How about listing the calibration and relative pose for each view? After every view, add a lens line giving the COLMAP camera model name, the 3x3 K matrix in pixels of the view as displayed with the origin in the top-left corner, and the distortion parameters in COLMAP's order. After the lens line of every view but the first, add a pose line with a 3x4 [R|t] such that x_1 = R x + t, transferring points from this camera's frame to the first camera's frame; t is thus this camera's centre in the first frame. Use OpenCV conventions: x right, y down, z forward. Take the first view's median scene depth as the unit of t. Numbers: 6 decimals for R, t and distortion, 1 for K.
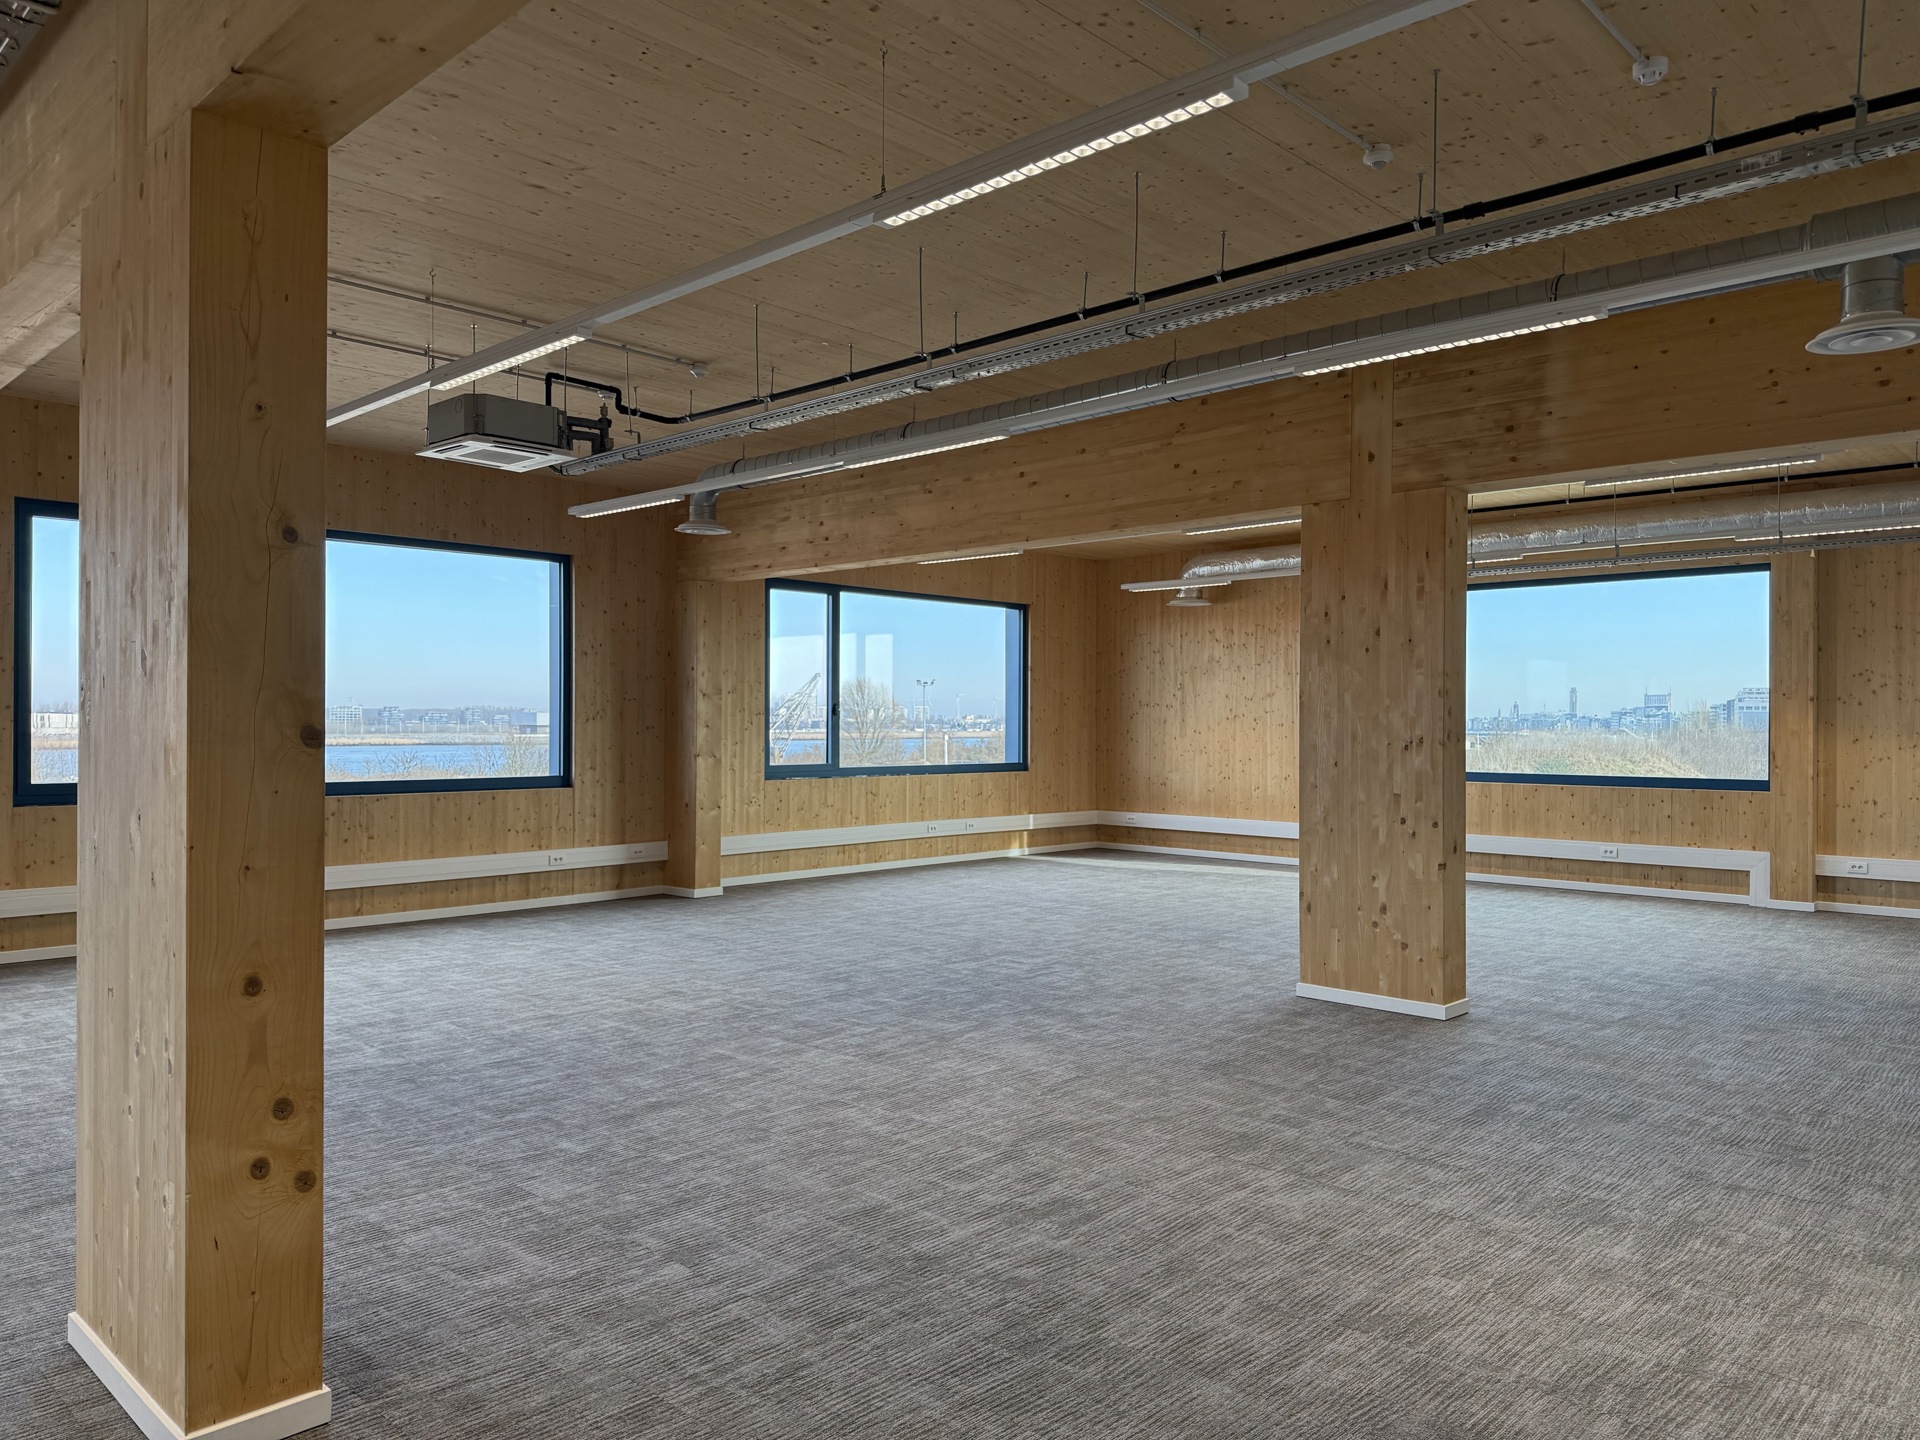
lens RADIAL K [[1329.0, 0, 954.6], [0, 1329.0, 720.8], [0, 0, 1]] dist [0.096146, -0.126780]
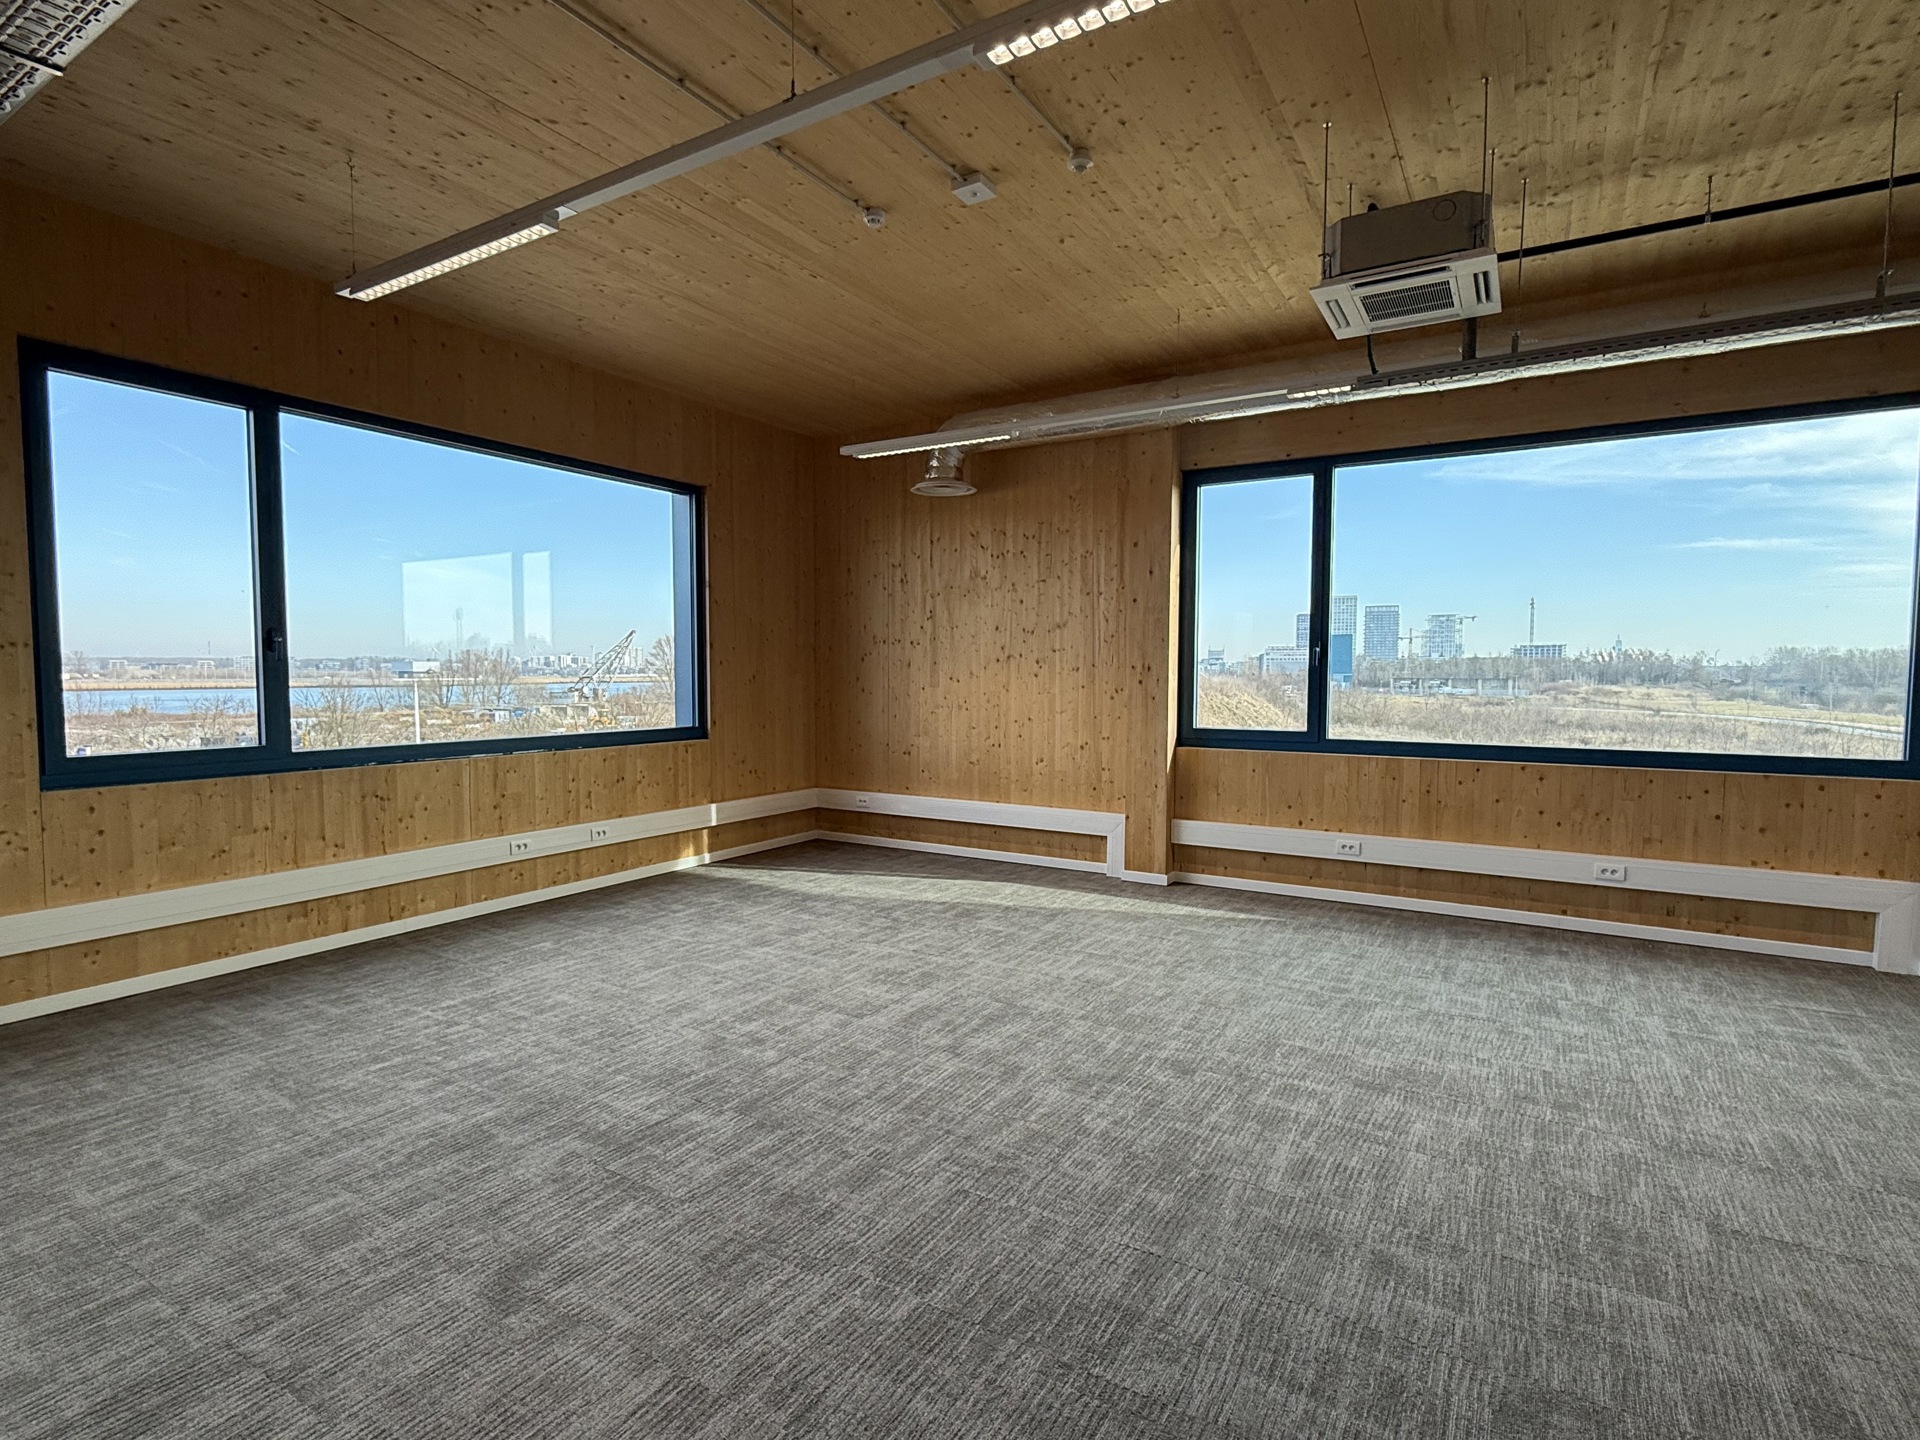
lens RADIAL K [[951.2, 0, 965.7], [0, 951.2, 724.1], [0, 0, 1]] dist [-0.000350, -0.000337]
pose [[0.975760, -0.013756, 0.218409, 0.079306], [0.000816, 0.998244, 0.059227, 0.002150], [-0.218841, -0.057614, 0.974058, 0.517179]]
